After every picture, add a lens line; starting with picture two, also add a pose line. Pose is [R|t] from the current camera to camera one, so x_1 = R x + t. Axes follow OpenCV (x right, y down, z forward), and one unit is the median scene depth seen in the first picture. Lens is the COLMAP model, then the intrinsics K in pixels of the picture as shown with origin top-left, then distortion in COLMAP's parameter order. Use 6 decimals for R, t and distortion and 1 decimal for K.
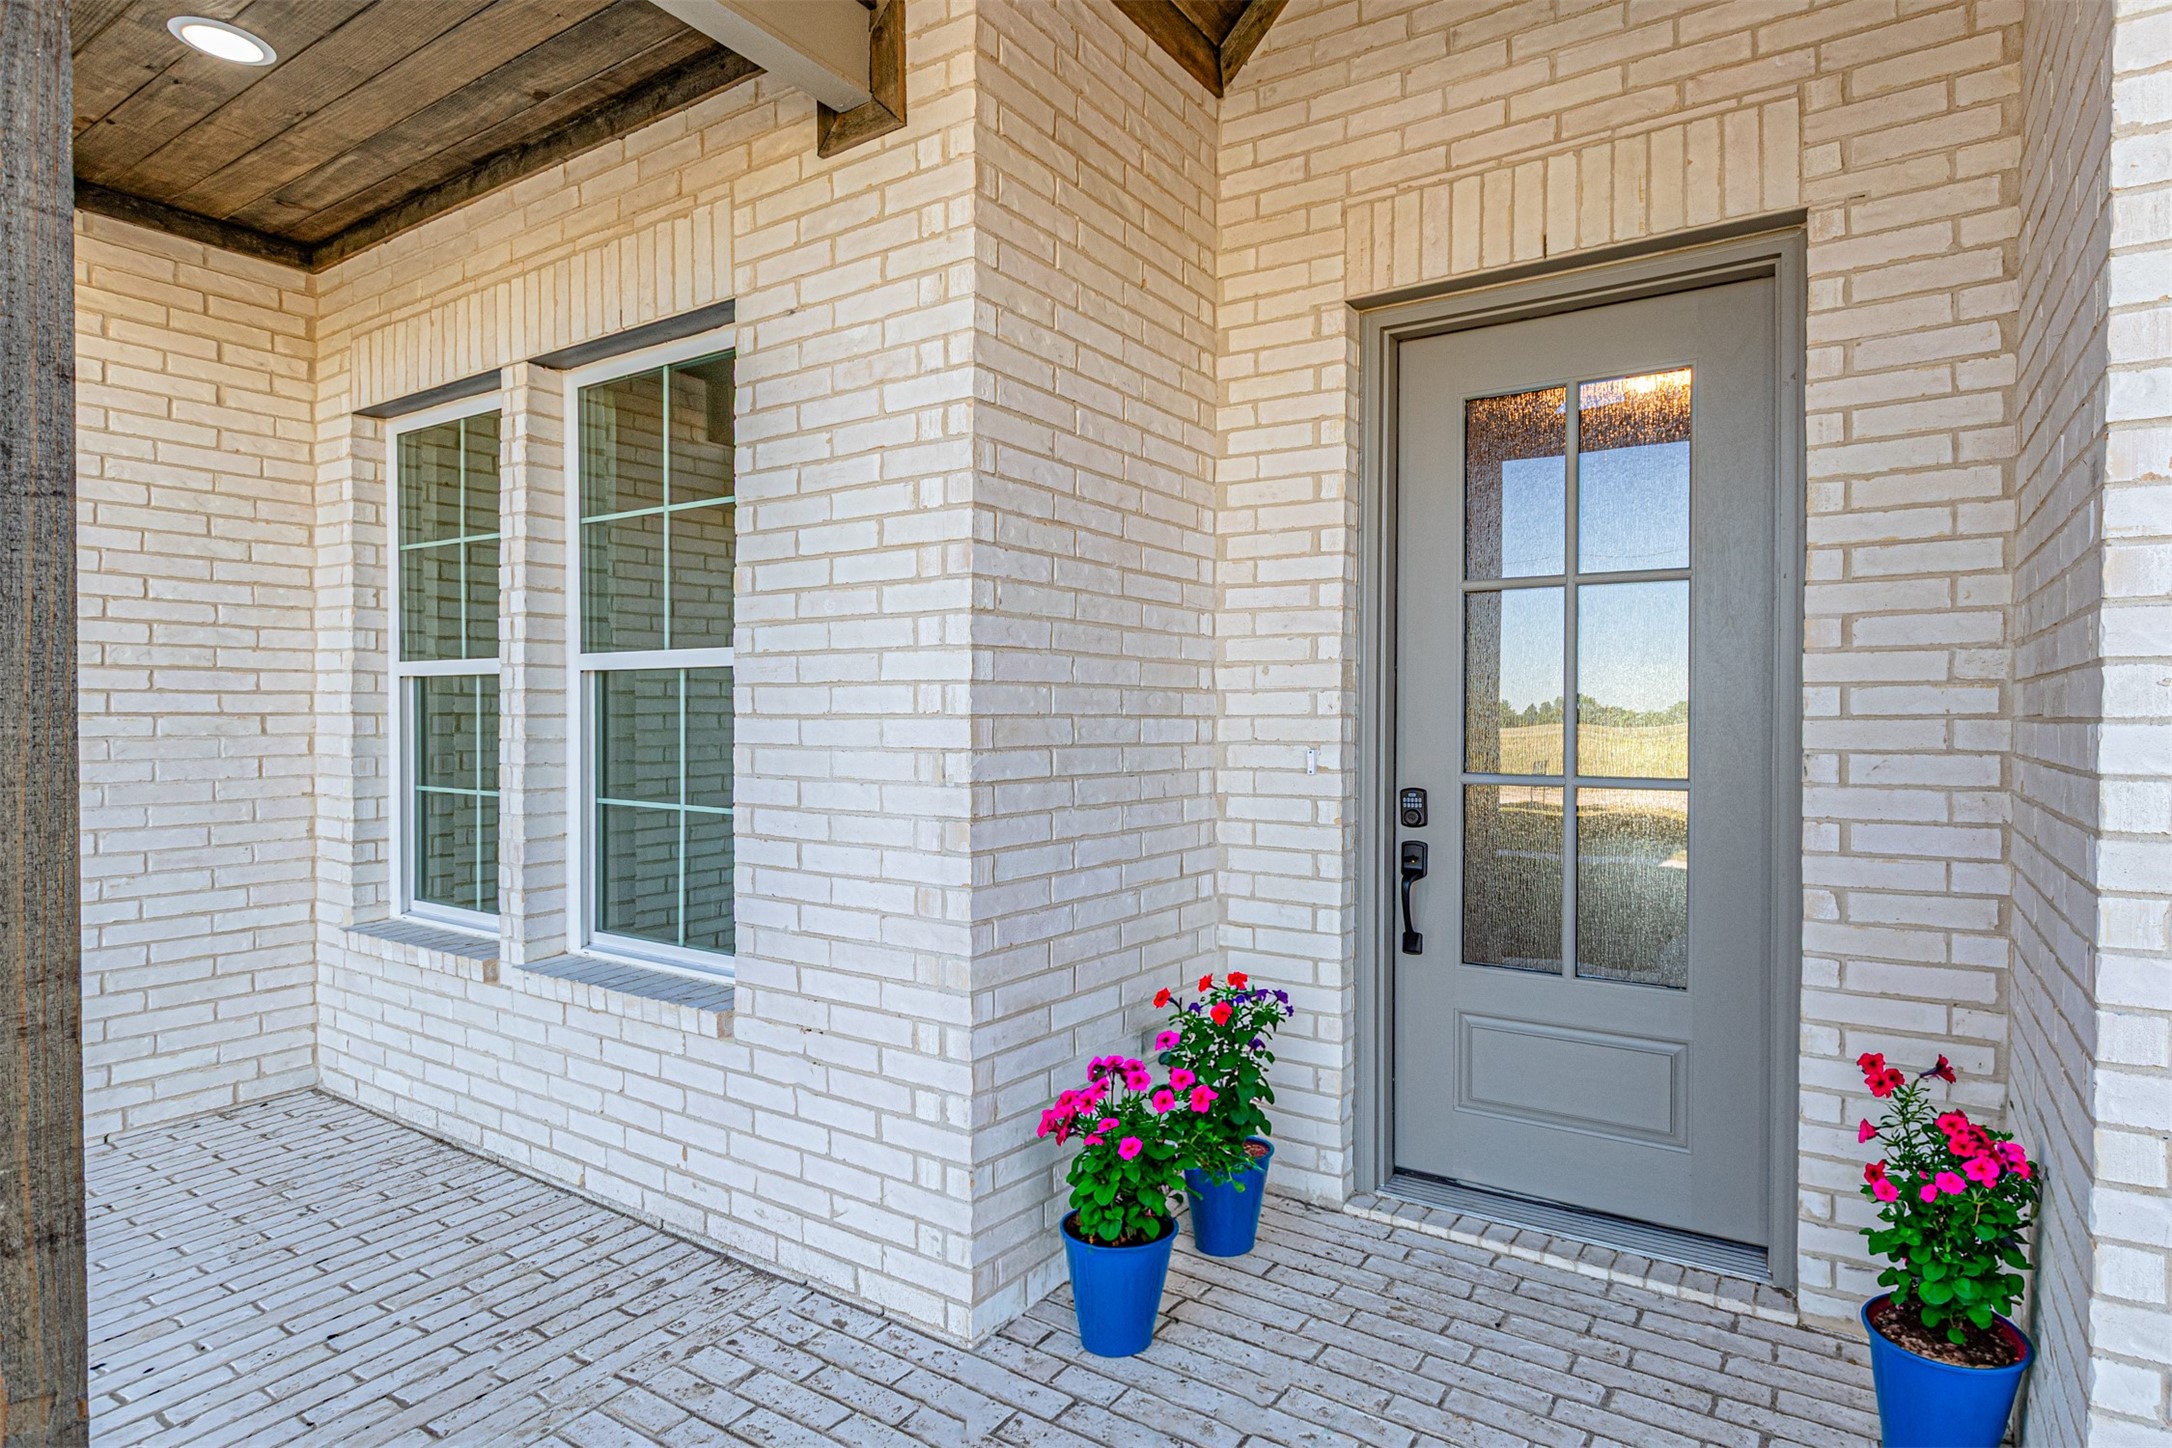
lens RADIAL K [[1036.7, 0, 1083.8], [0, 1036.7, 723.2], [0, 0, 1]] dist [-0.002793, -0.000213]
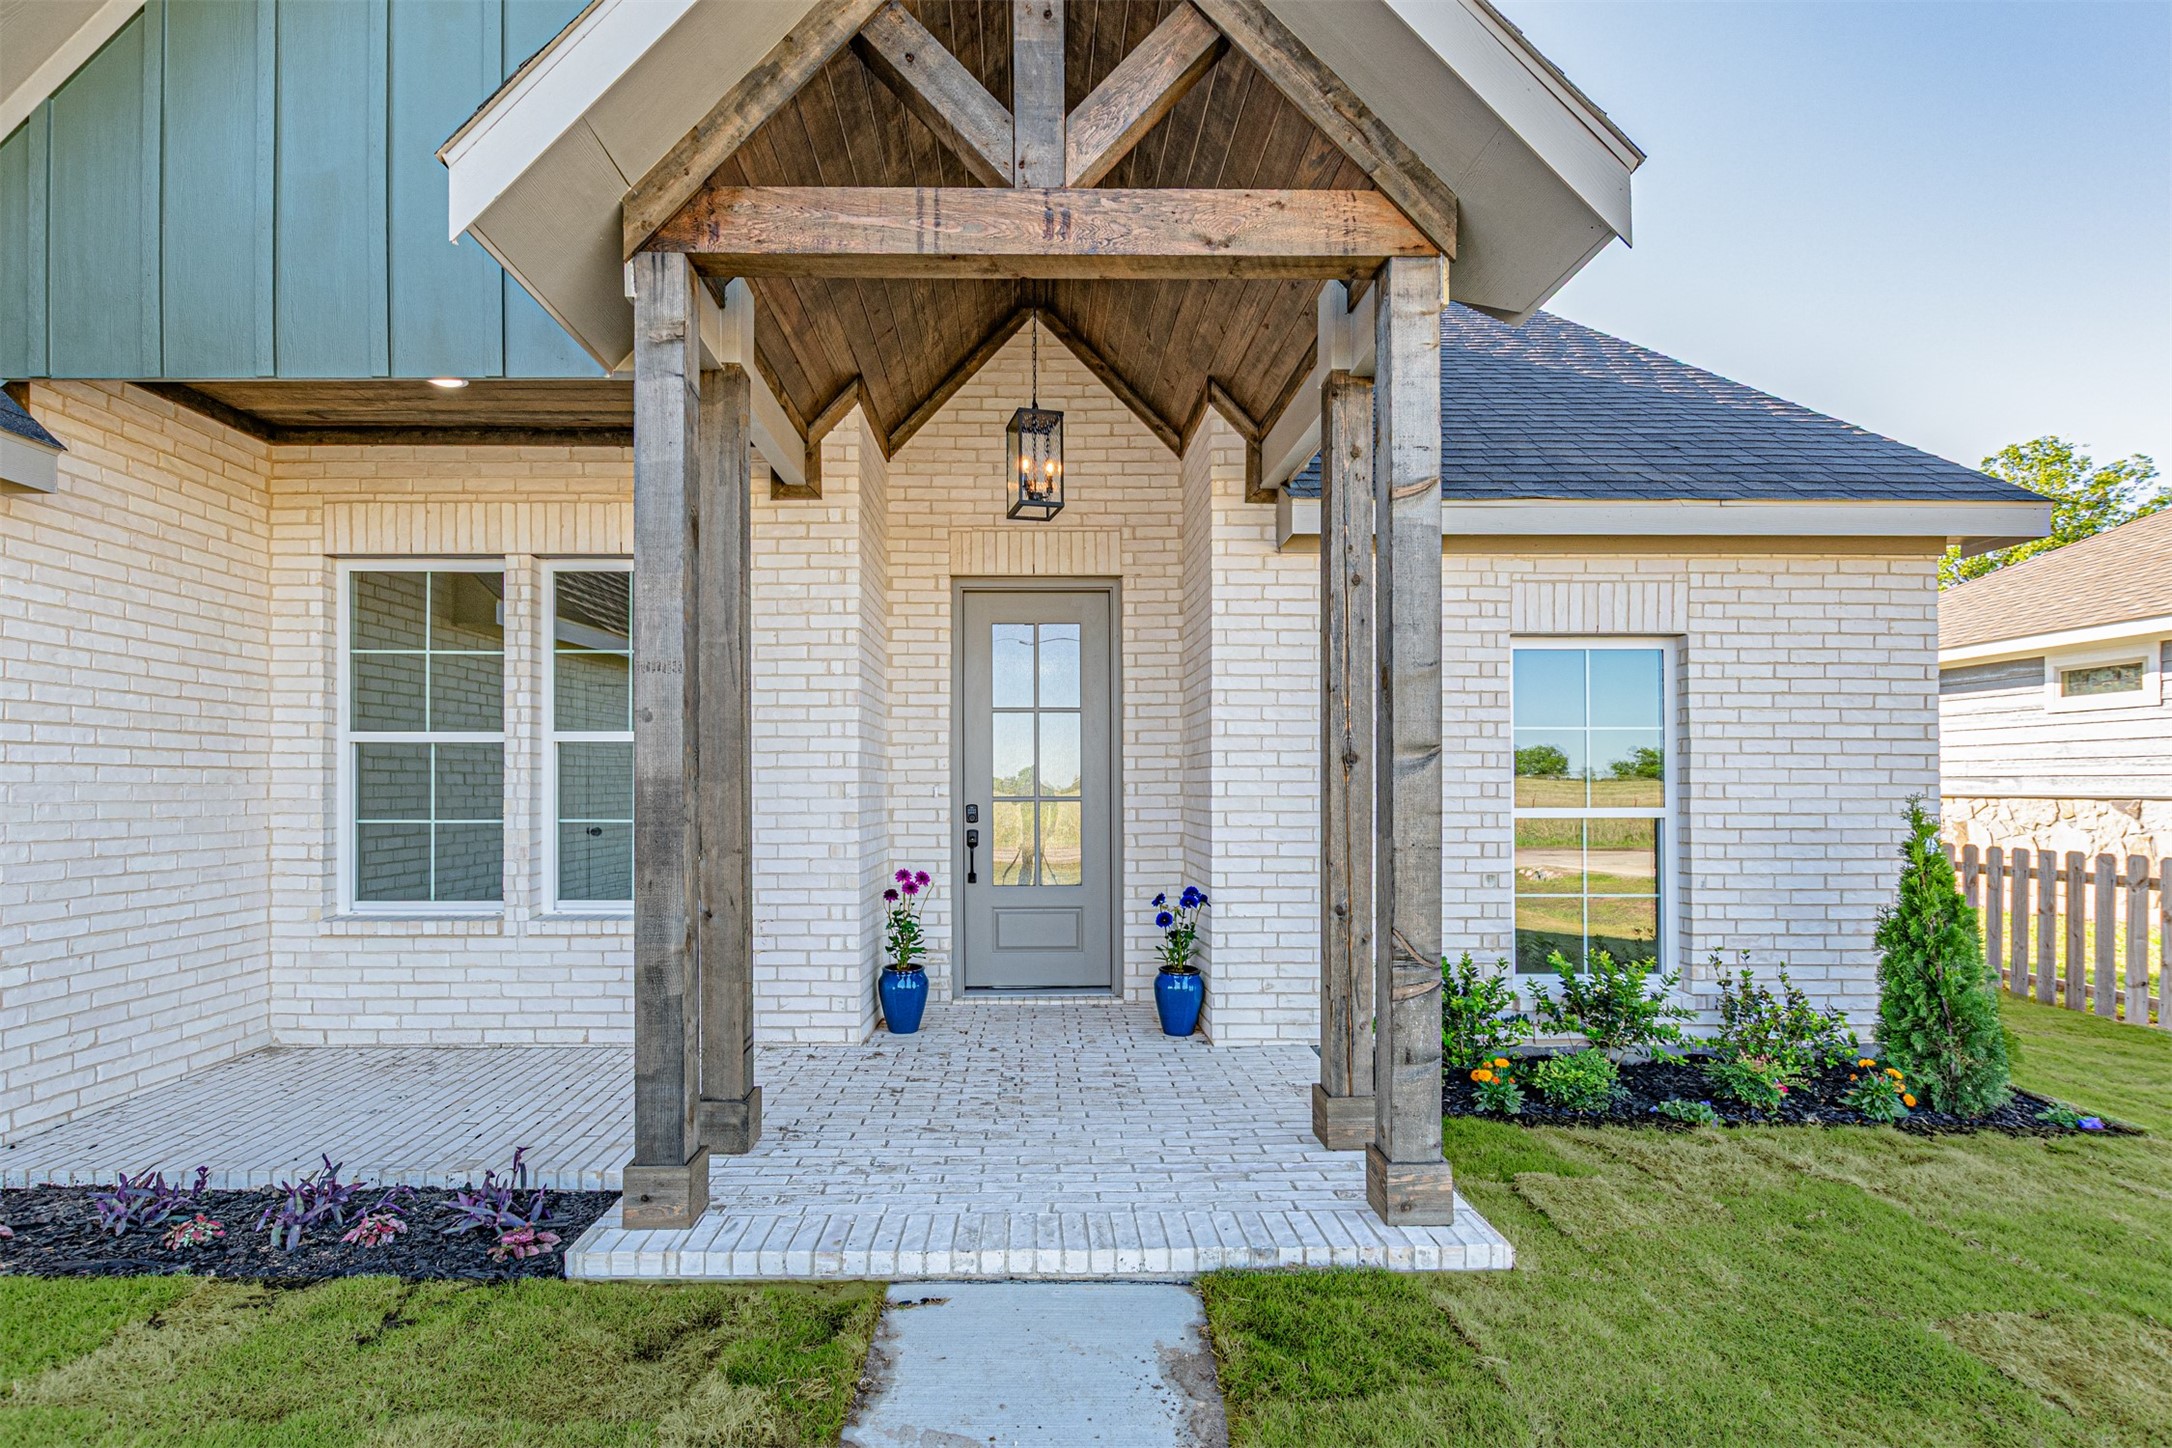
lens RADIAL K [[1036.7, 0, 1060.5], [0, 1036.7, 779.4], [0, 0, 1]] dist [-0.002793, -0.000213]
pose [[0.786363, -0.003822, 0.617753, -0.913242], [0.012262, 0.999880, -0.009423, 0.036656], [-0.617643, 0.014985, 0.786315, -0.835329]]
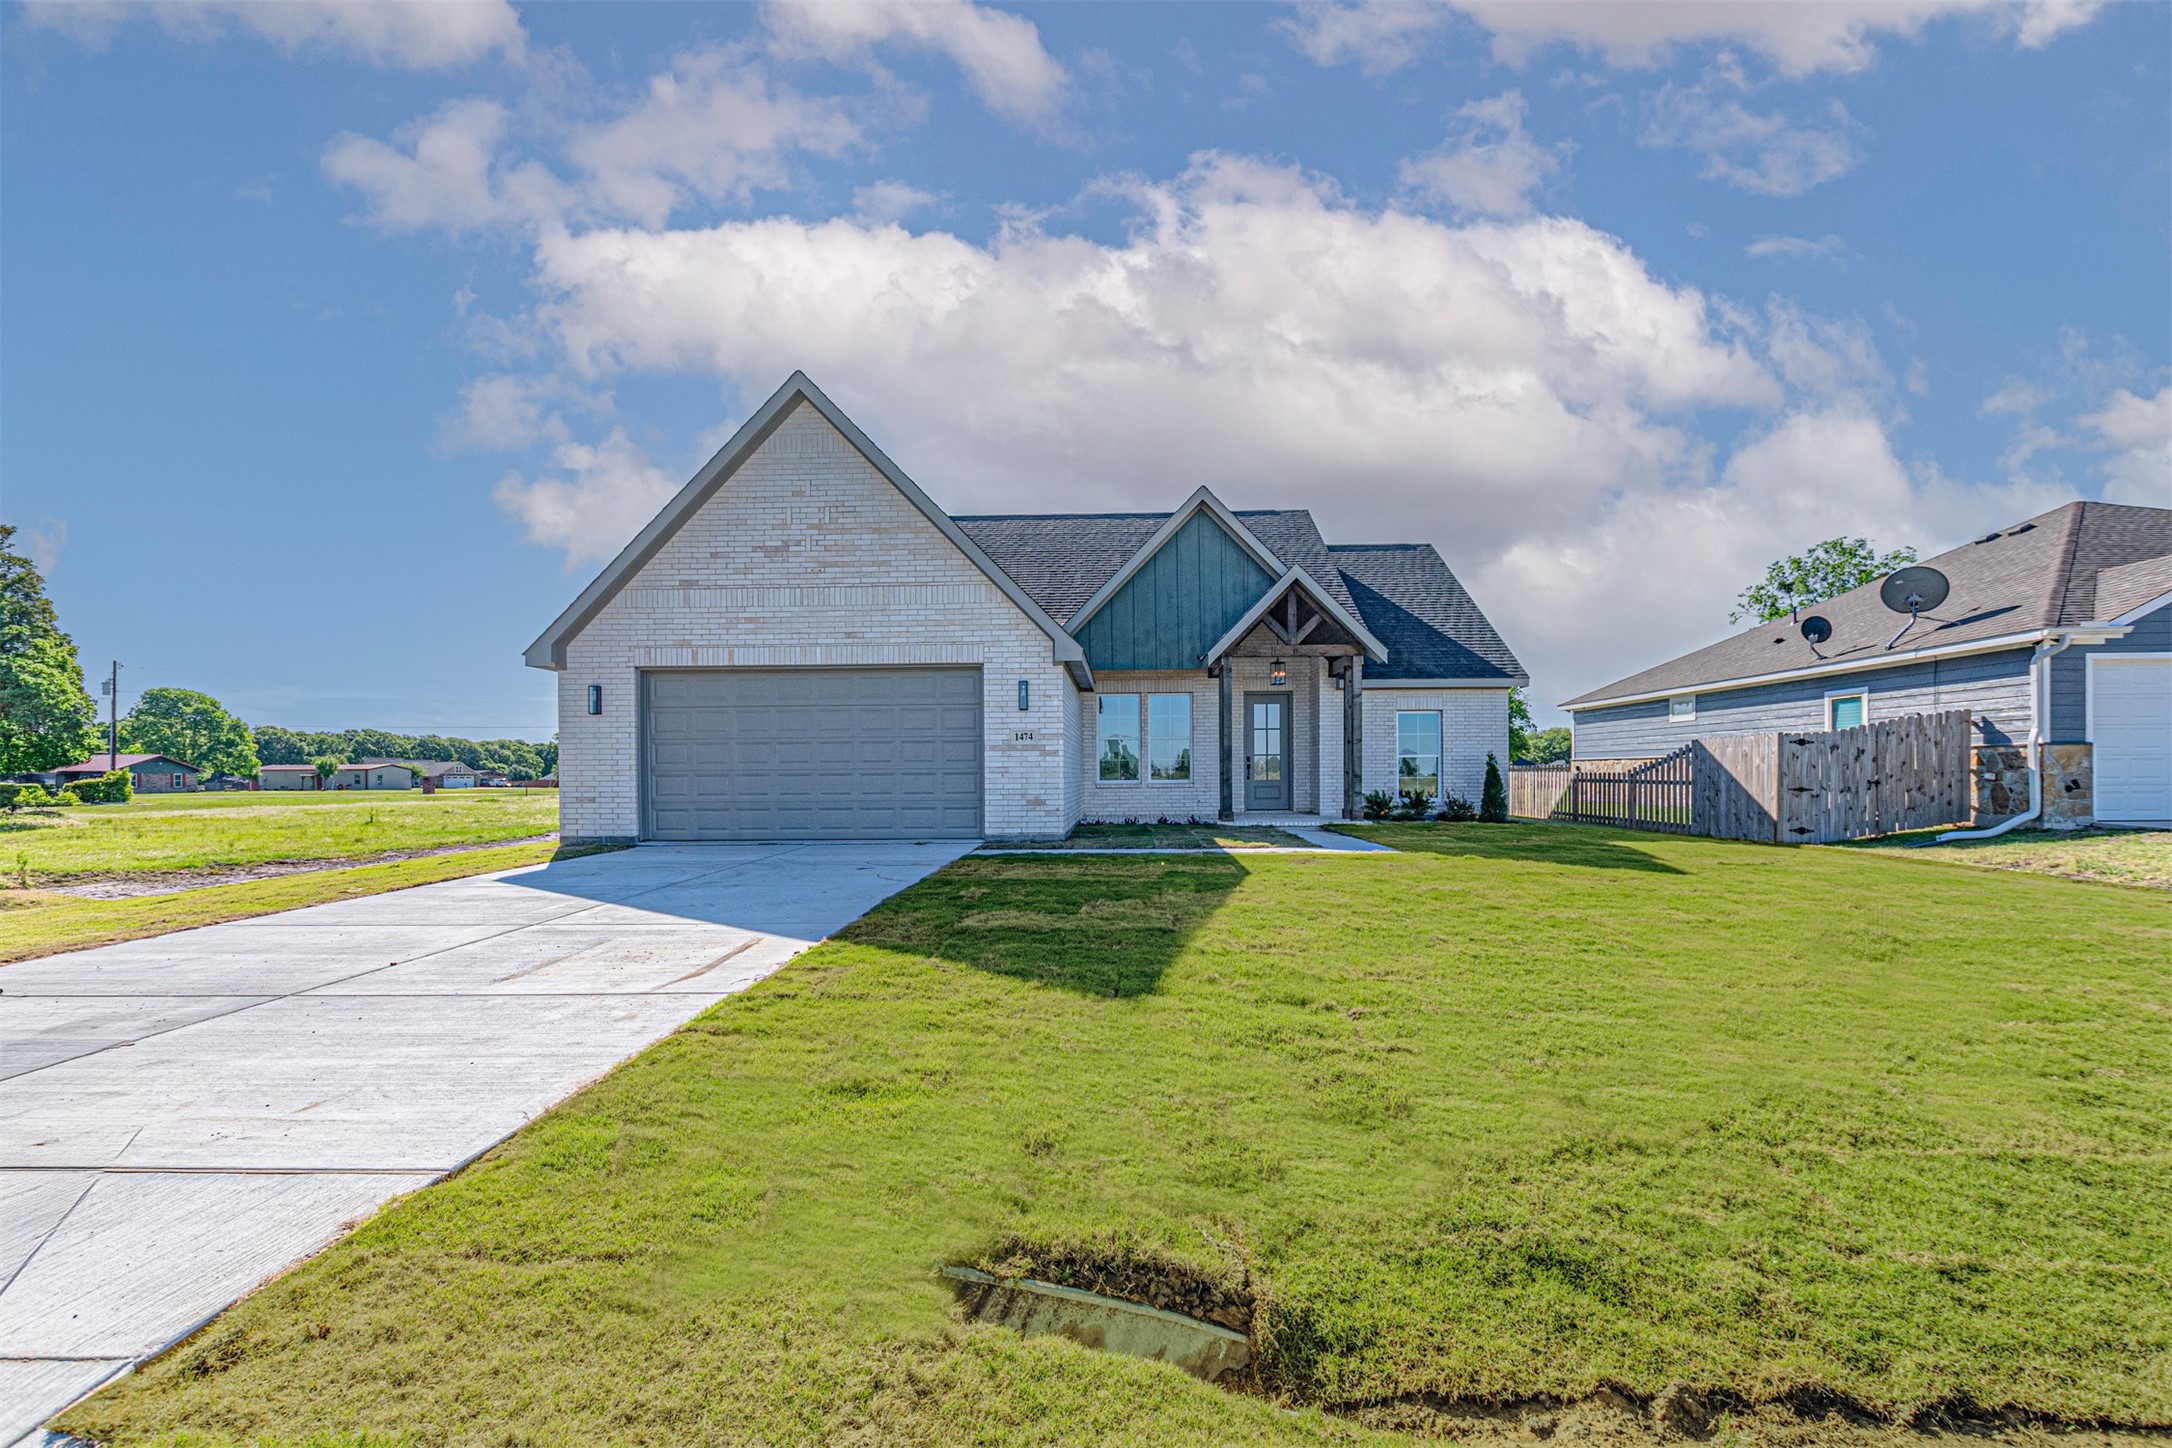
lens RADIAL K [[966.4, 0, 1105.2], [0, 966.4, 760.3], [0, 0, 1]] dist [0.008580, -0.004263]
pose [[0.819595, -0.007976, 0.572887, -4.565163], [0.012479, 0.999914, -0.003931, 0.114799], [-0.572807, 0.010371, 0.819625, -4.141397]]
